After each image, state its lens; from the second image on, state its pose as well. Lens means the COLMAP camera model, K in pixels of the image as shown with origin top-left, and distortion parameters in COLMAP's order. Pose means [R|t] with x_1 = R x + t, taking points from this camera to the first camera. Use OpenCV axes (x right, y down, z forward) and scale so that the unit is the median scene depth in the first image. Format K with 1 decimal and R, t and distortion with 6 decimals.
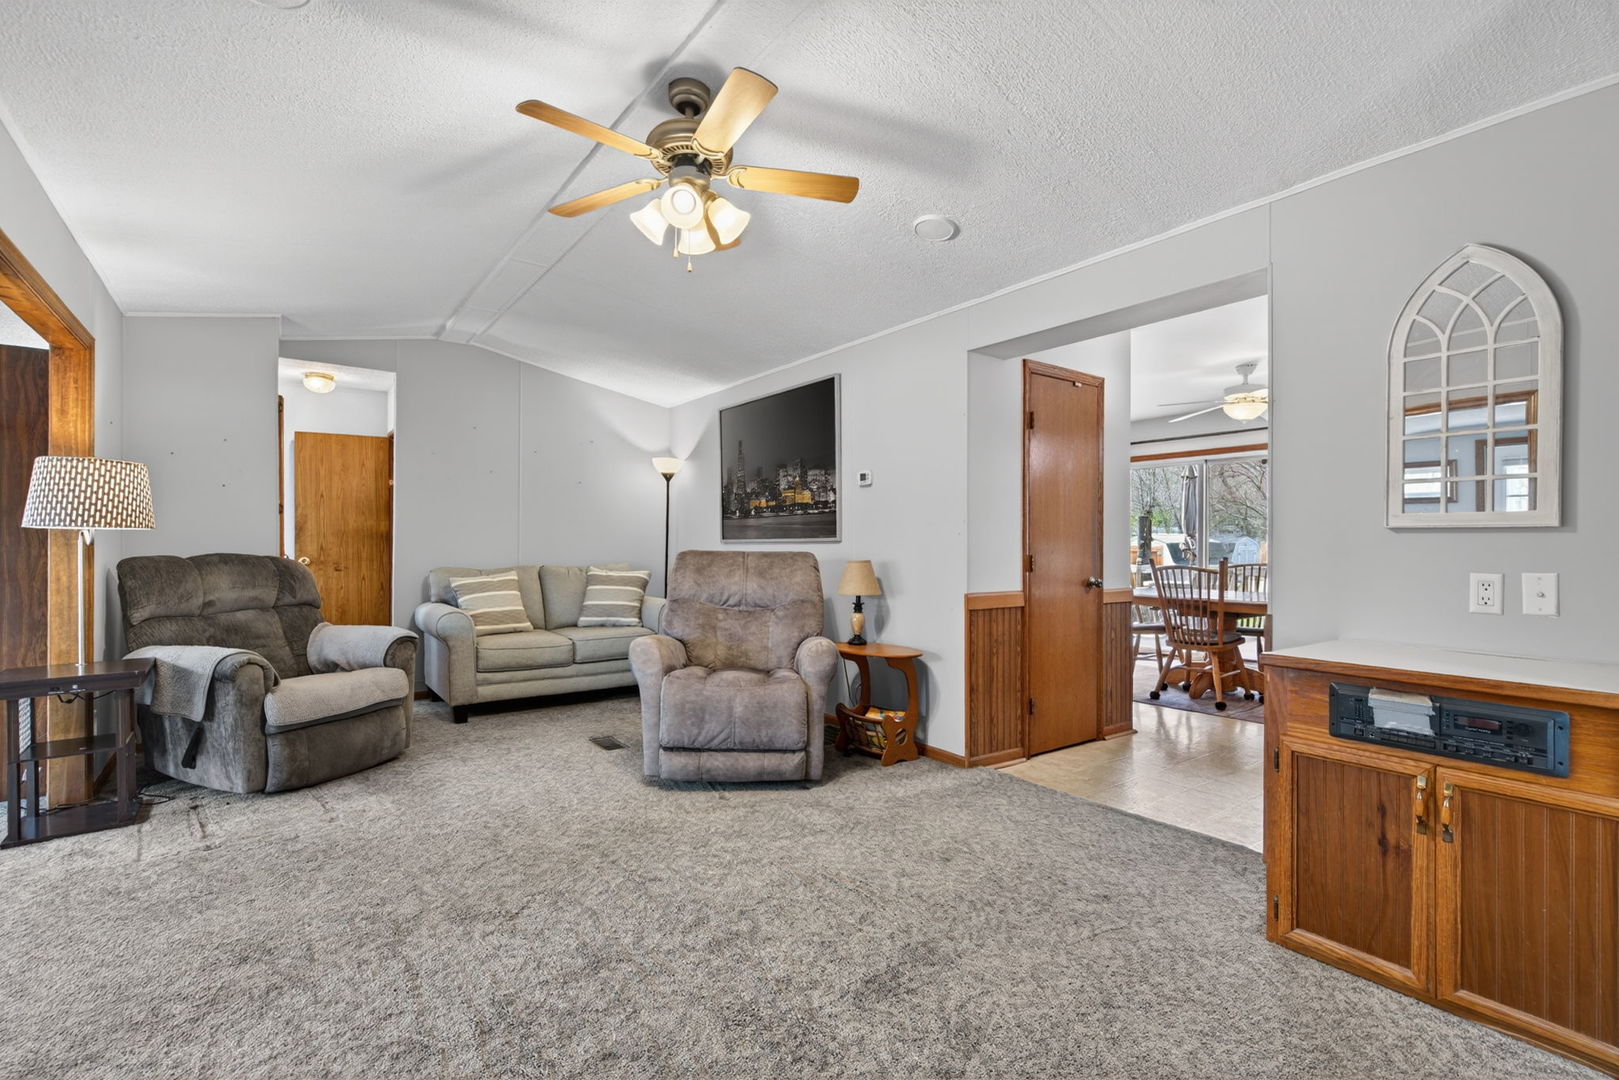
lens RADIAL K [[728.0, 0, 808.5], [0, 728.0, 538.3], [0, 0, 1]] dist [0.001245, -0.000051]
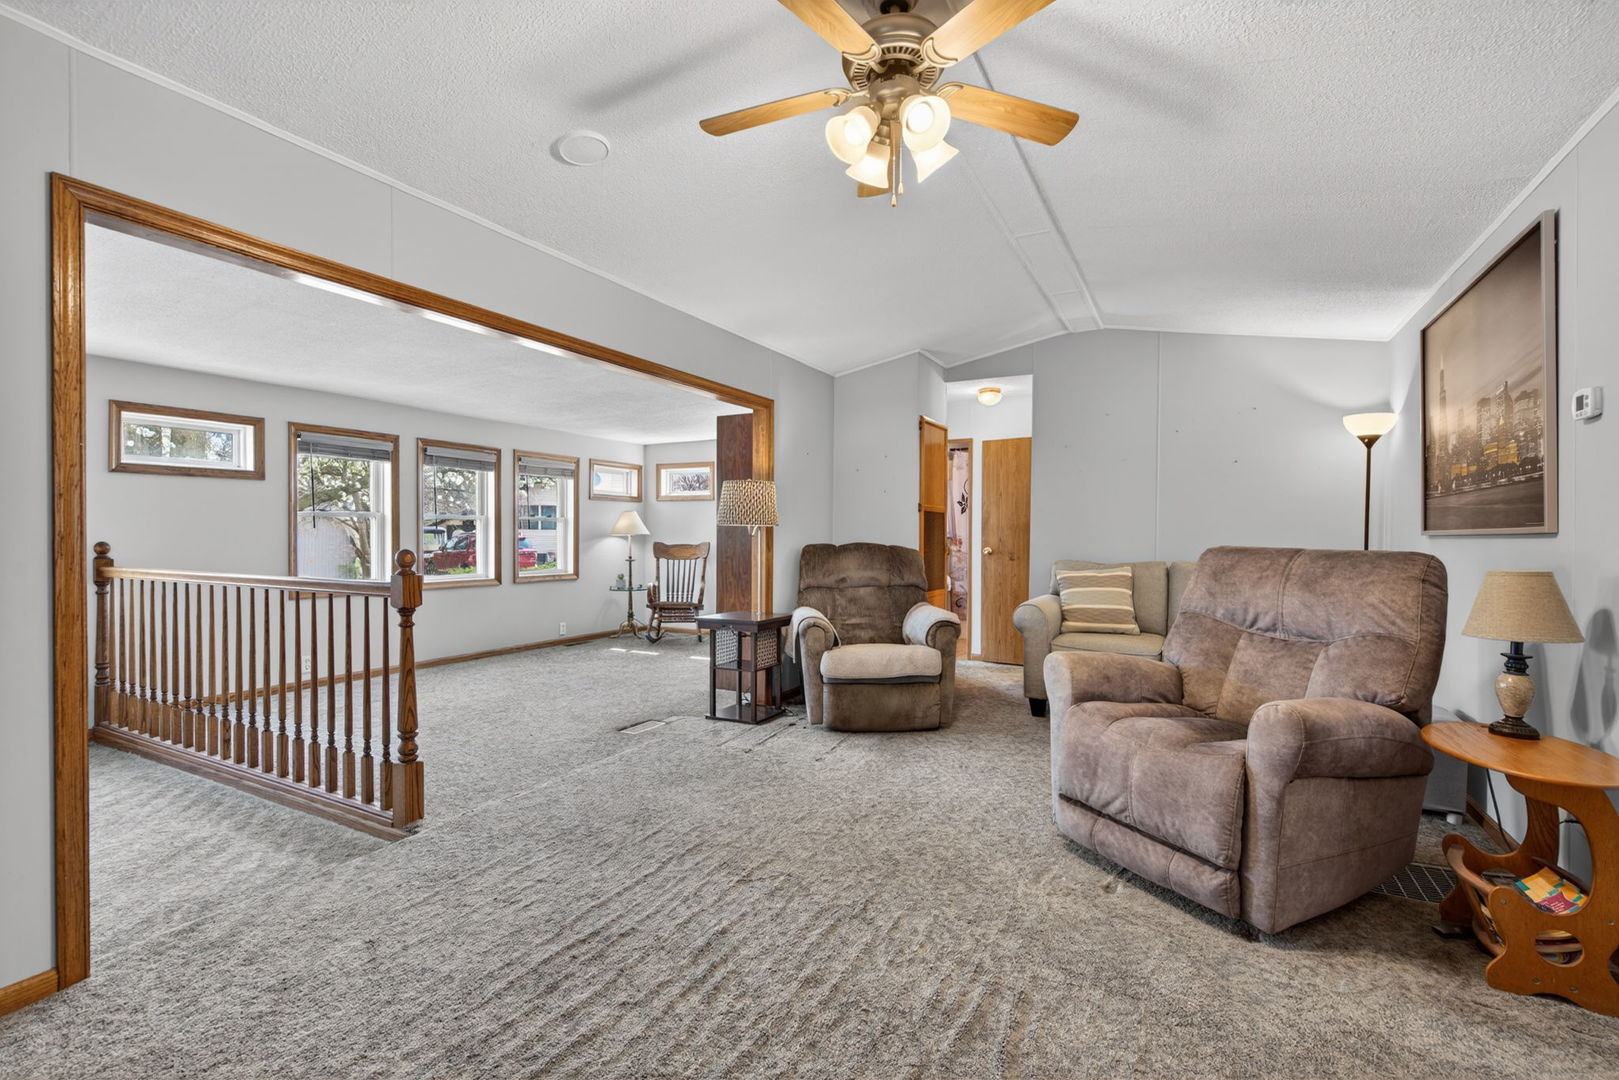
lens RADIAL K [[721.2, 0, 809.5], [0, 721.2, 540.0], [0, 0, 1]] dist [0.000497, -0.000764]
pose [[0.422364, 0.007542, -0.906395, 0.375750], [0.004900, 0.999932, 0.010604, 0.000928], [0.906413, -0.008920, 0.422298, 0.399081]]
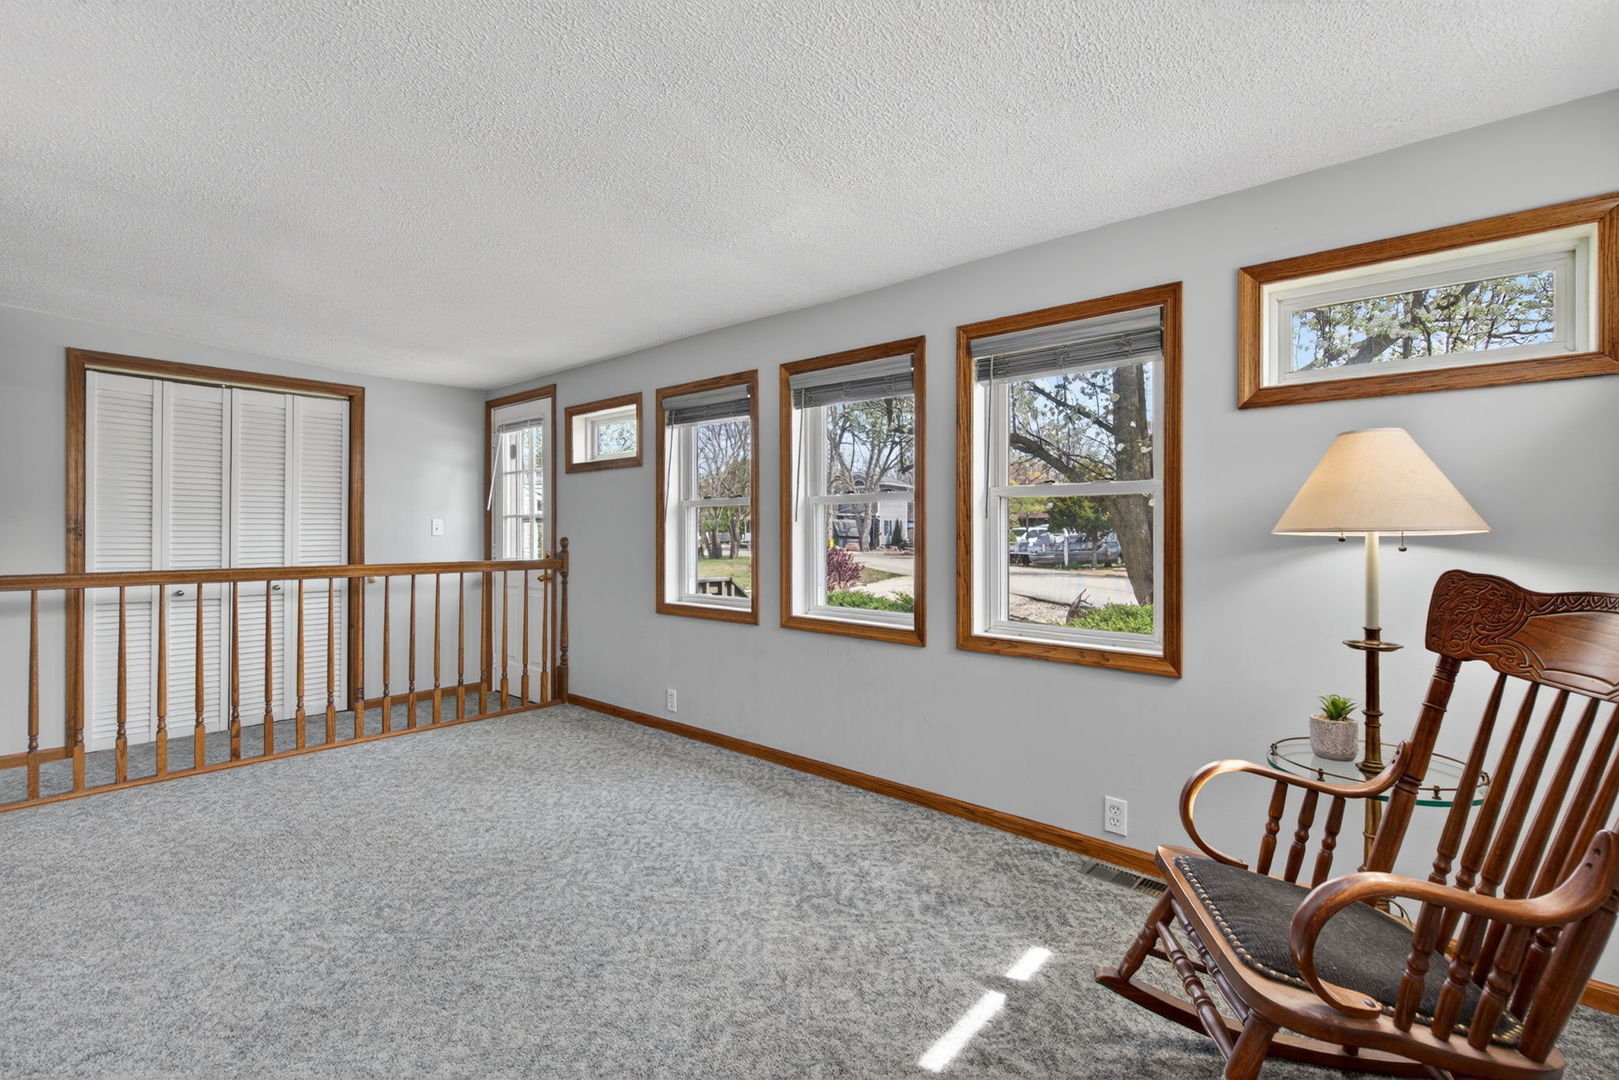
lens RADIAL K [[749.6, 0, 802.9], [0, 749.6, 516.8], [0, 0, 1]] dist [-0.000168, -0.000204]
pose [[-0.982088, 0.013157, -0.187965, -1.409020], [0.015314, 0.999832, -0.010031, -0.008109], [0.187802, -0.012730, -0.982124, 1.297735]]
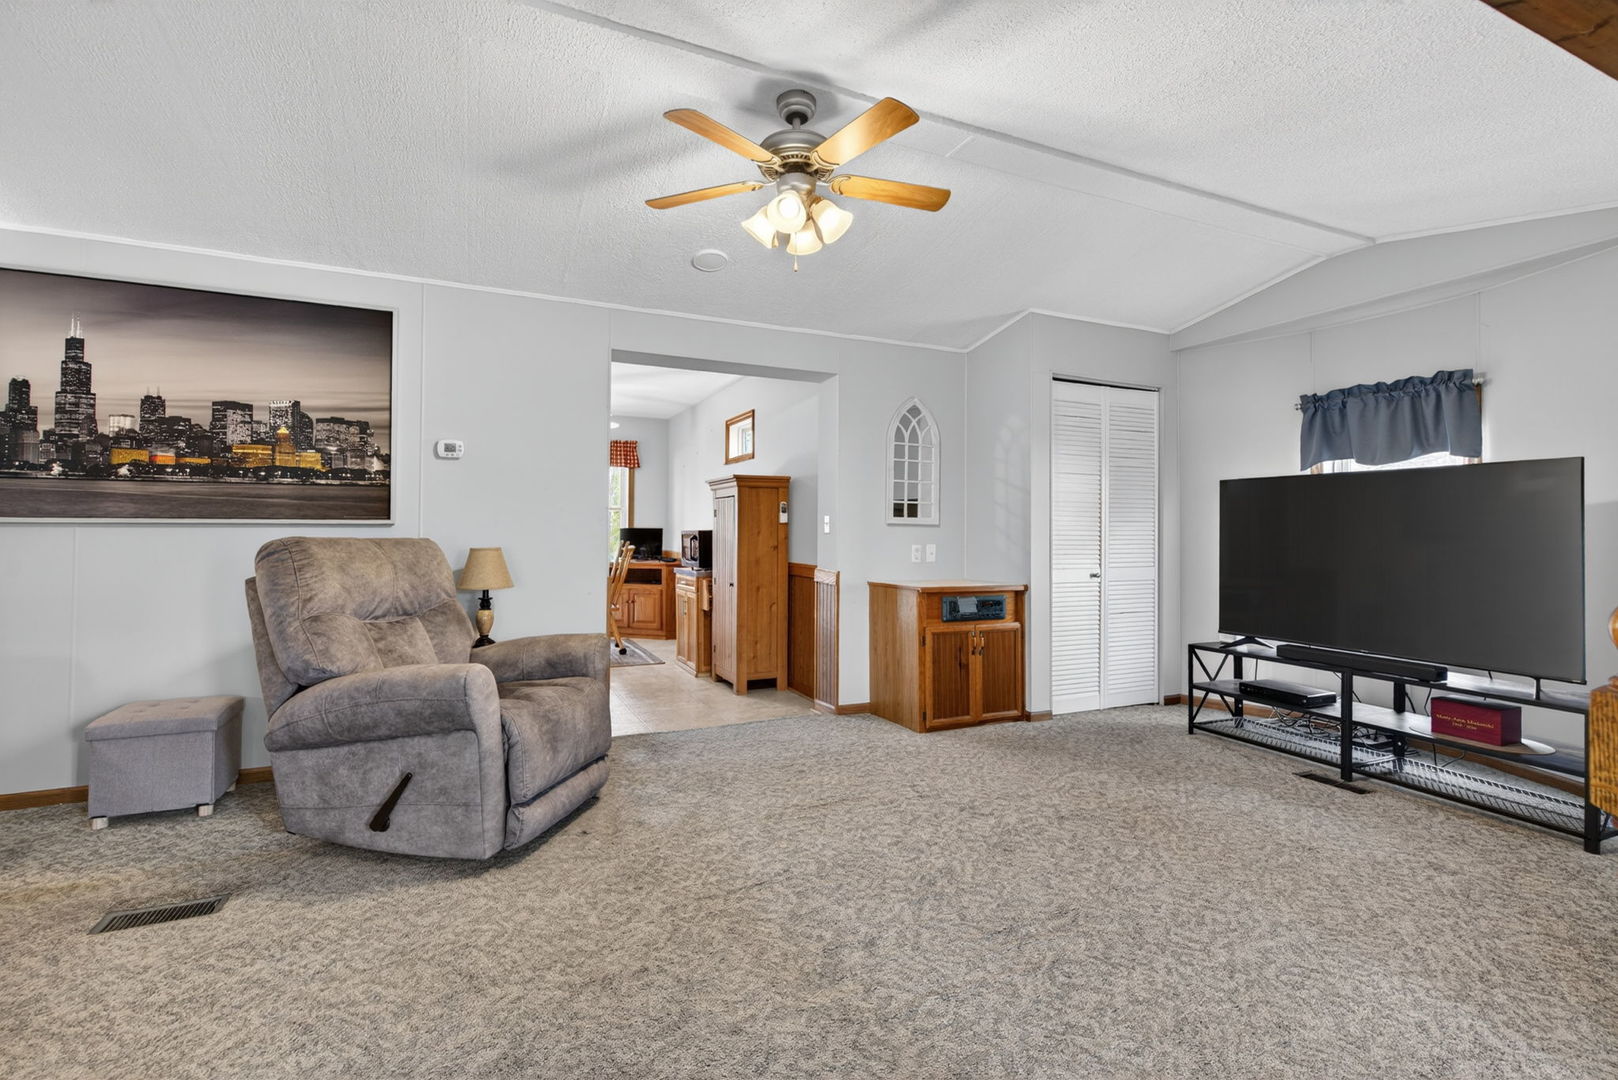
lens RADIAL K [[730.9, 0, 807.6], [0, 730.9, 516.9], [0, 0, 1]] dist [-0.000719, -0.001112]
pose [[0.207472, 0.020631, 0.978023, -0.821392], [-0.014902, 0.999728, -0.017928, 0.005041], [-0.978127, -0.010855, 0.207723, 0.535973]]
